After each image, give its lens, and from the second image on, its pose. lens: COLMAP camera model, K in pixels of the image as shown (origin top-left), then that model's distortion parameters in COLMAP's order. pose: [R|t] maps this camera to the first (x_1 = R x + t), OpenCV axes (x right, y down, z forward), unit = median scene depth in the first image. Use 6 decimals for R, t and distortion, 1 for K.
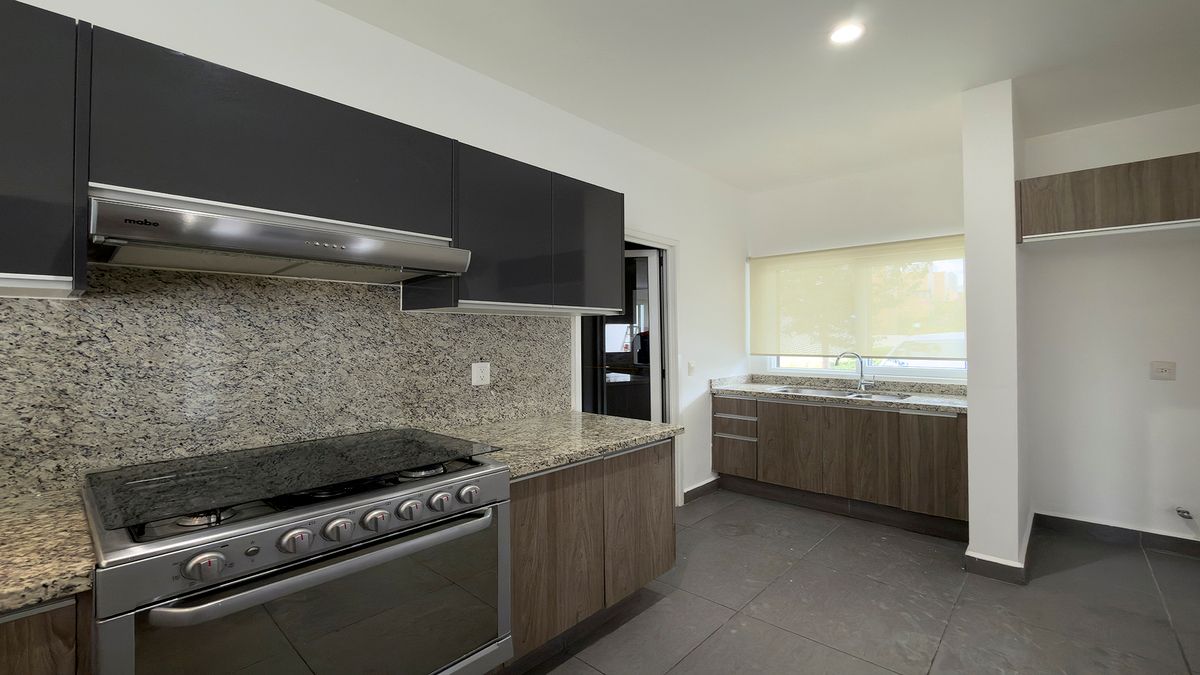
lens RADIAL K [[498.8, 0, 600.0], [0, 498.8, 337.5], [0, 0, 1]] dist [-0.000450, -0.000117]
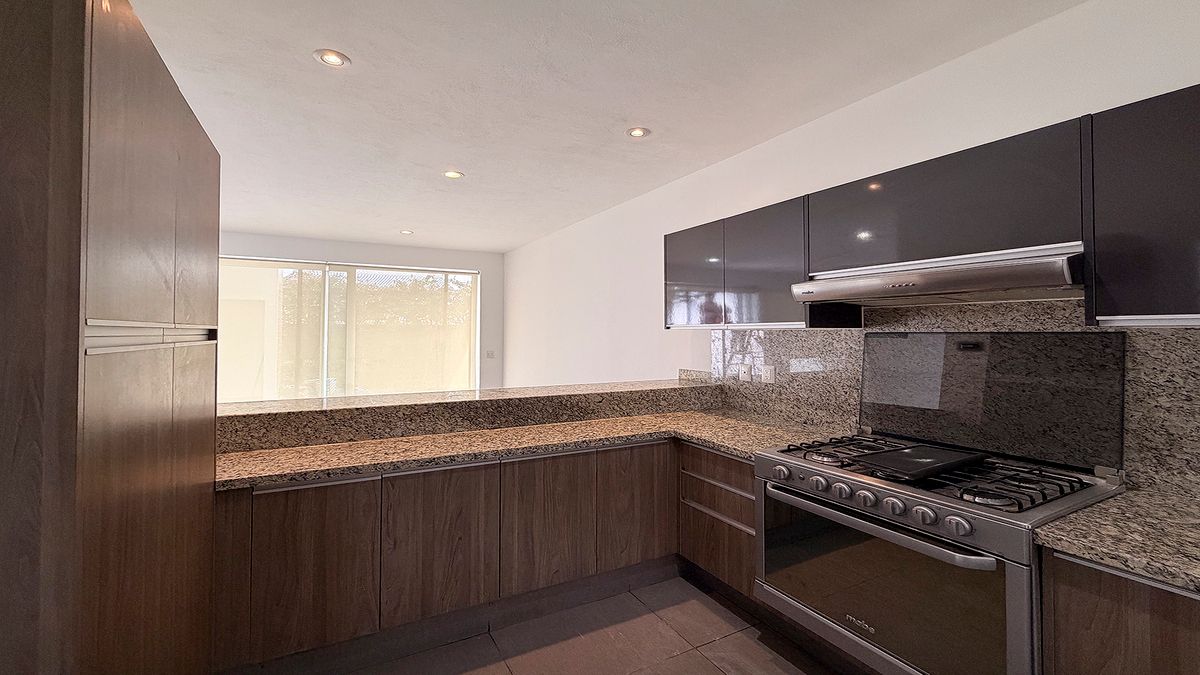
lens RADIAL K [[498.8, 0, 600.0], [0, 498.8, 337.5], [0, 0, 1]] dist [-0.000450, -0.000117]
pose [[-0.313510, 0.015464, -0.949459, 0.697773], [-0.000029, 0.999867, 0.016295, -0.056280], [0.949585, 0.005136, -0.313468, 0.503175]]
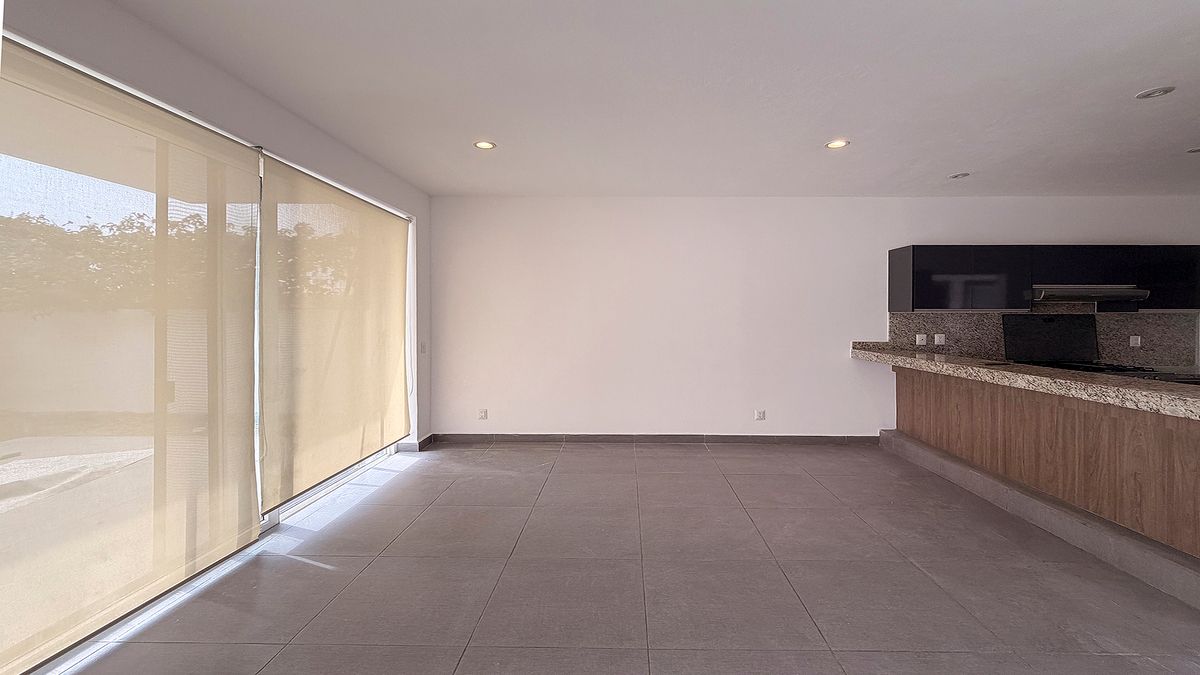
lens RADIAL K [[498.8, 0, 600.0], [0, 498.8, 337.5], [0, 0, 1]] dist [-0.000450, -0.000117]
pose [[0.668984, 0.039251, -0.742240, -0.243961], [-0.005492, 0.998838, 0.047870, -0.040775], [0.743257, -0.027948, 0.668422, -2.689370]]
